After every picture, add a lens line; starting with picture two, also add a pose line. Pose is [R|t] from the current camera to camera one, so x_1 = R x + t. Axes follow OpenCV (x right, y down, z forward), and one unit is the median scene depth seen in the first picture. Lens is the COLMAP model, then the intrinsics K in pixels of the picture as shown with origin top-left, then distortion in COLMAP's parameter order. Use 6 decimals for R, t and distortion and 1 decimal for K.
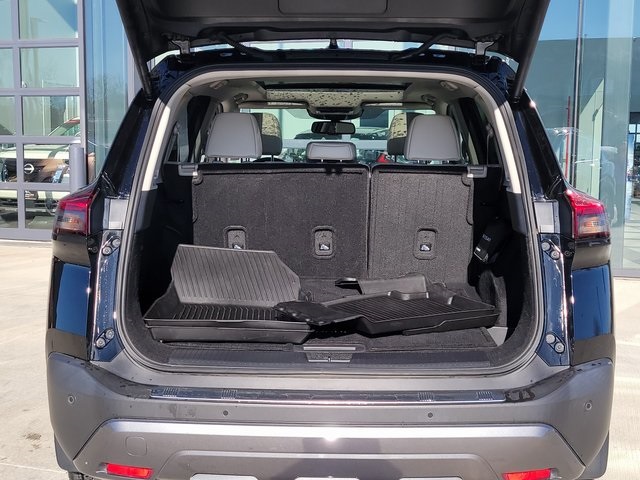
lens RADIAL K [[1017.7, 0, 320.0], [0, 1017.7, 240.0], [0, 0, 1]] dist [0.181300, -0.043875]
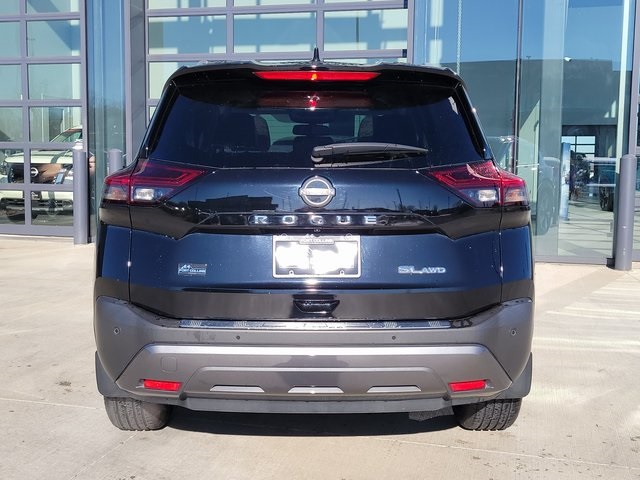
lens RADIAL K [[1017.7, 0, 320.0], [0, 1017.7, 240.0], [0, 0, 1]] dist [0.181300, -0.043875]
pose [[0.999283, -0.003005, 0.037732, -0.015940], [0.003809, 0.999767, -0.021236, 0.031615], [-0.037660, 0.021365, 0.999062, -0.135024]]
